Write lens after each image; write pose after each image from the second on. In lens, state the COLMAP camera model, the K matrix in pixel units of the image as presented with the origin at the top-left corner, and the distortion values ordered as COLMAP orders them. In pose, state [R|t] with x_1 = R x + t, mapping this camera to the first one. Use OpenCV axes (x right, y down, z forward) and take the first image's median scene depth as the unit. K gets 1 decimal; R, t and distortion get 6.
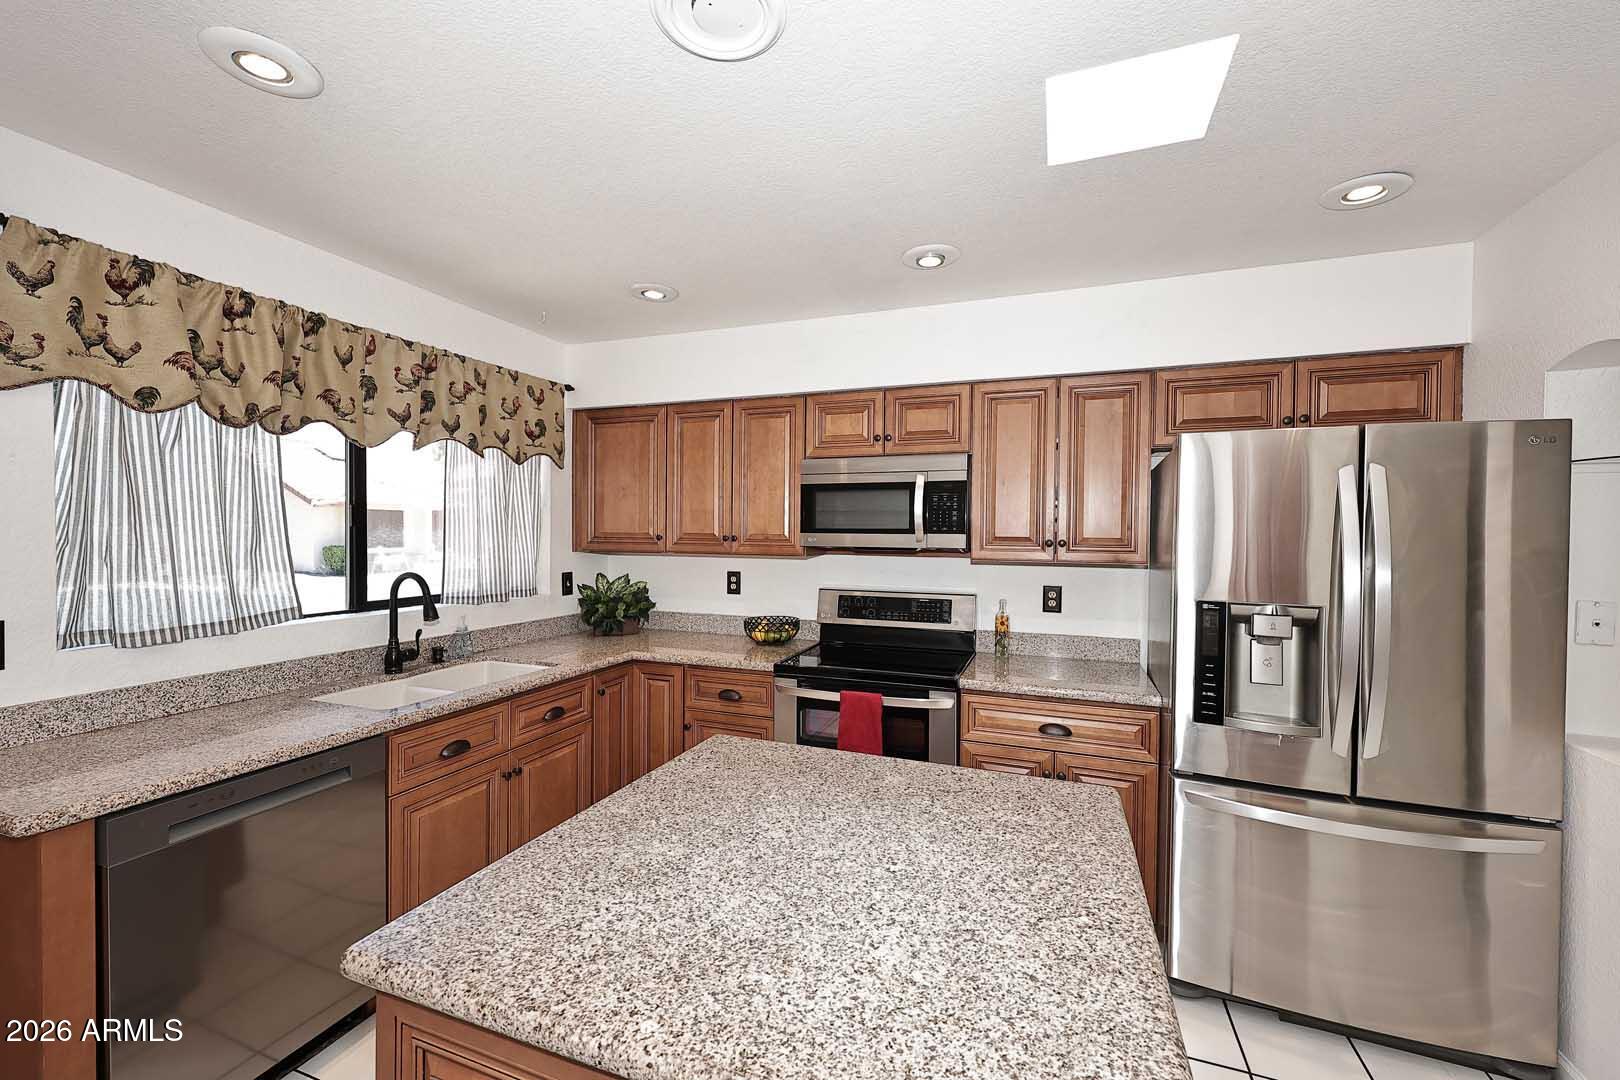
lens RADIAL K [[651.4, 0, 810.0], [0, 651.4, 540.0], [0, 0, 1]] dist [0.000408, -0.000855]
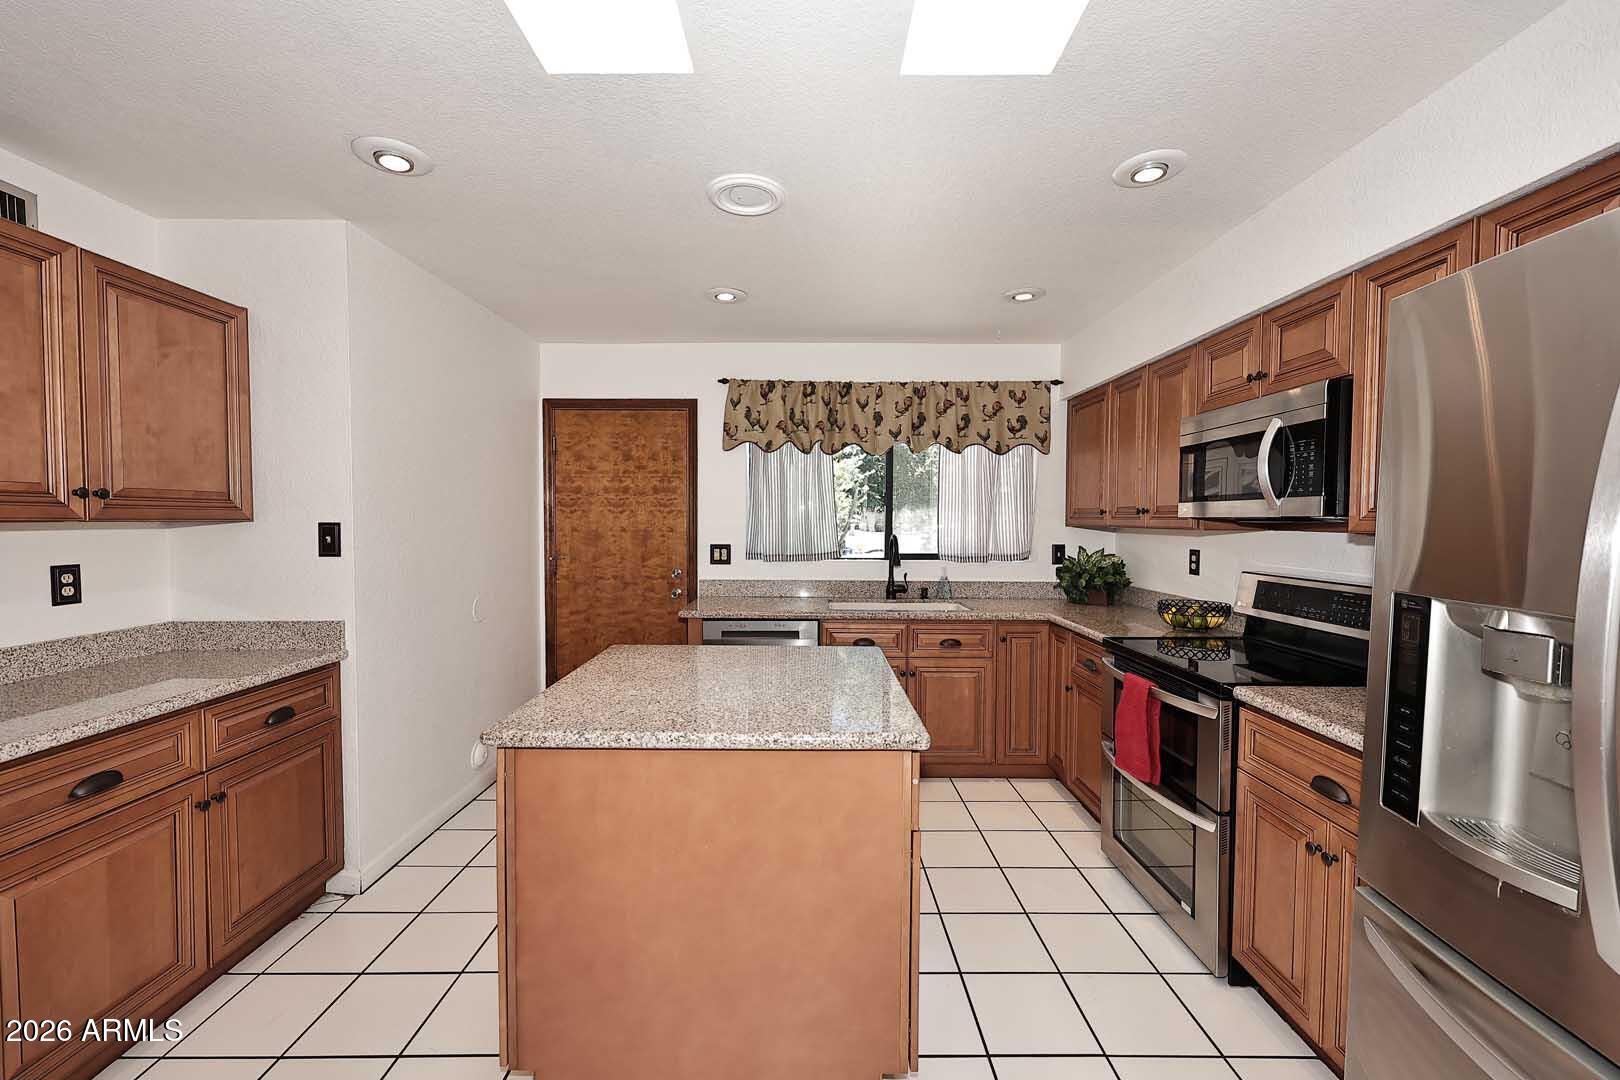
lens RADIAL K [[651.4, 0, 810.0], [0, 651.4, 540.0], [0, 0, 1]] dist [0.000408, -0.000855]
pose [[0.355532, 0.024654, -0.934339, 0.658124], [-0.013137, 0.999685, 0.021379, 0.028271], [0.934572, 0.004674, 0.355744, 0.230182]]
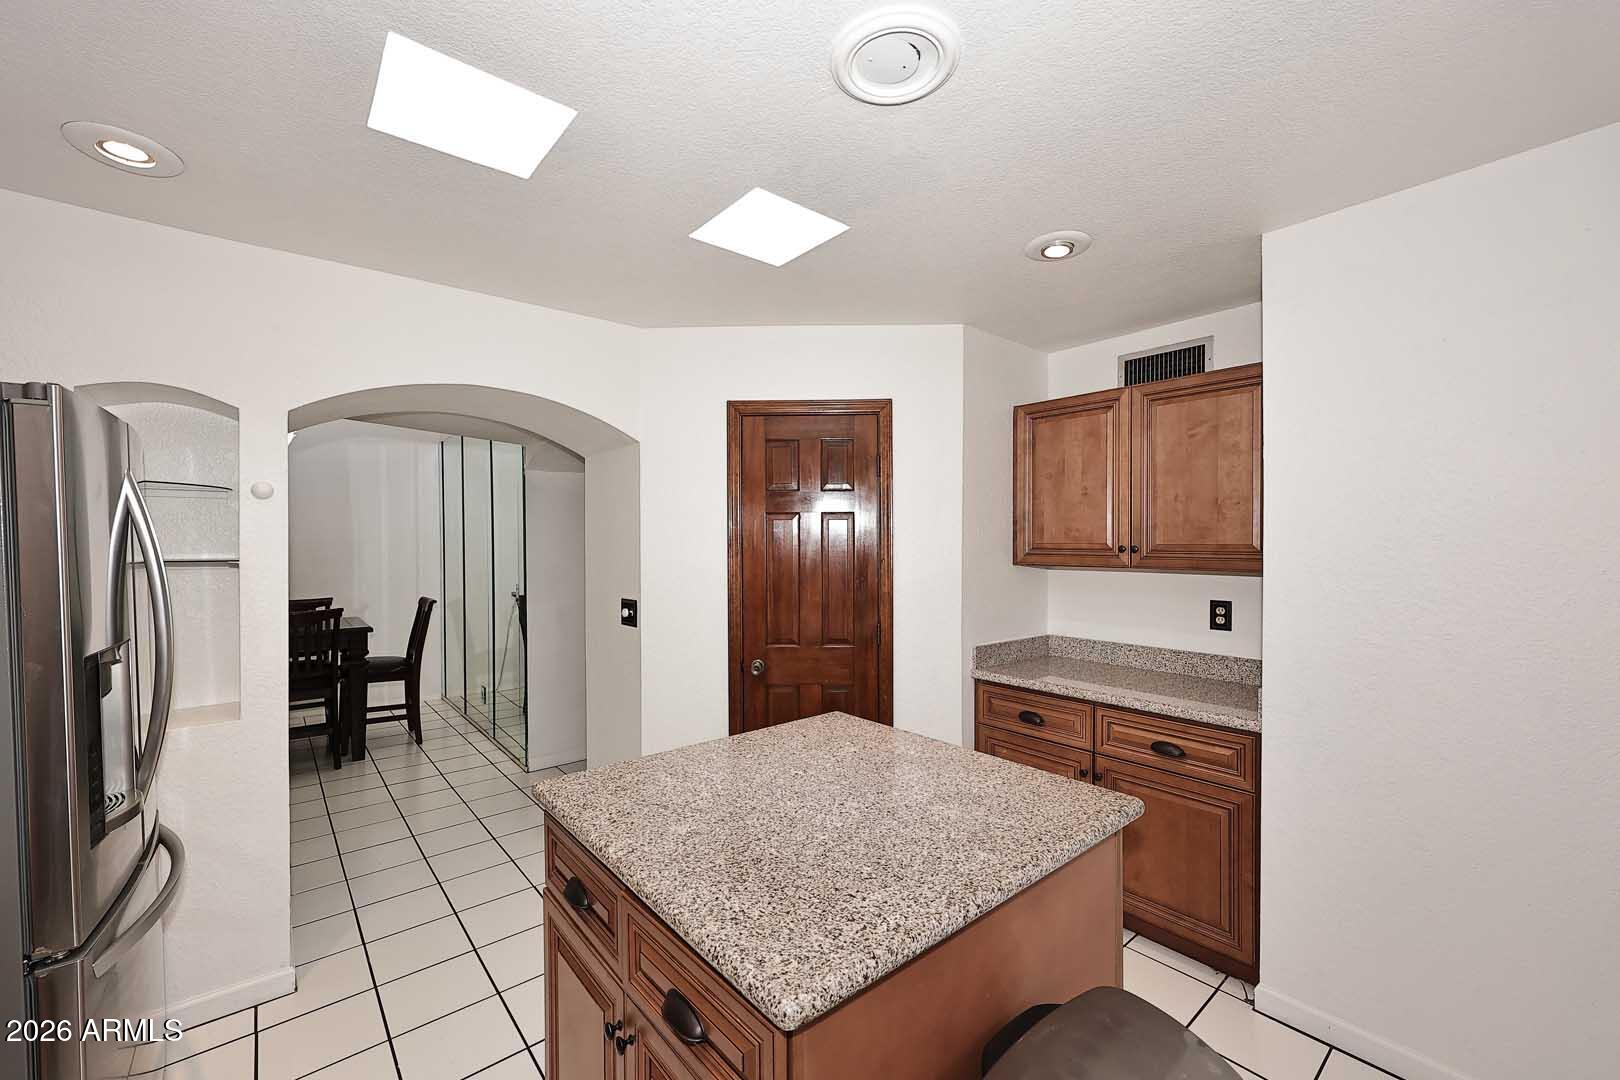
lens RADIAL K [[644.6, 0, 813.2], [0, 644.6, 543.6], [0, 0, 1]] dist [-0.001453, 0.000204]
pose [[-0.877393, -0.008652, 0.479694, -0.228874], [0.001224, 0.999794, 0.020272, -0.022422], [-0.479771, 0.018374, -0.877201, 0.842853]]
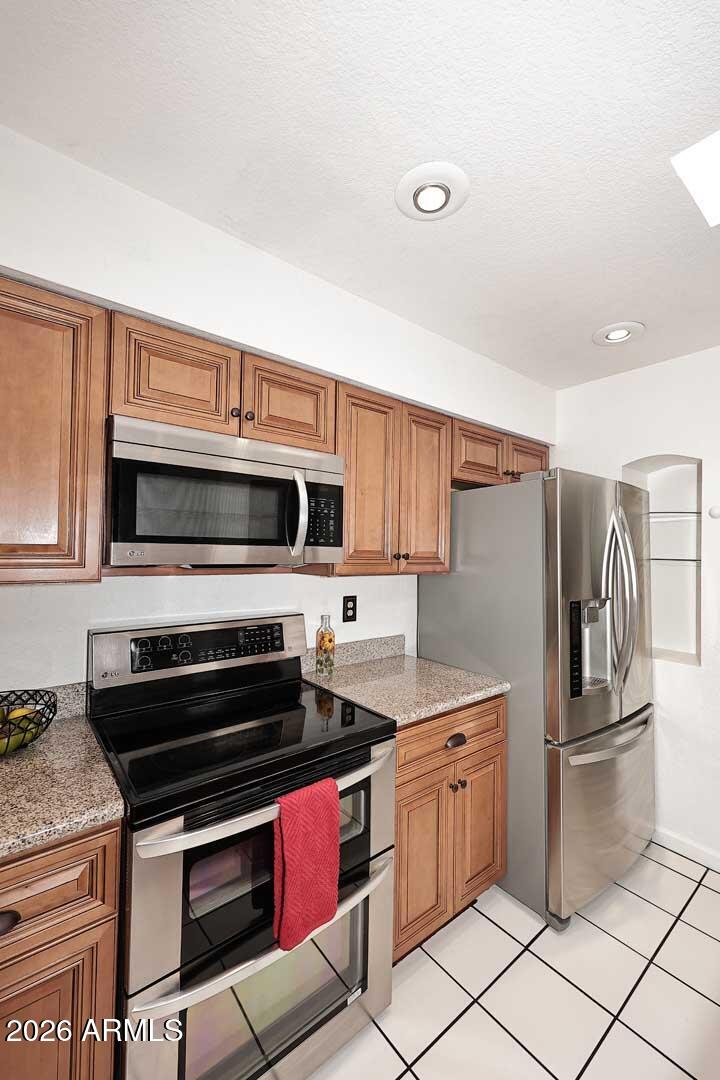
lens RADIAL K [[434.3, 0, 358.3], [0, 434.3, 541.6], [0, 0, 1]] dist [0.000408, -0.000855]
pose [[0.503973, 0.017885, 0.863534, -0.242182], [-0.001734, 0.999805, -0.019696, -0.004938], [-0.863718, 0.008429, 0.503905, 0.649516]]
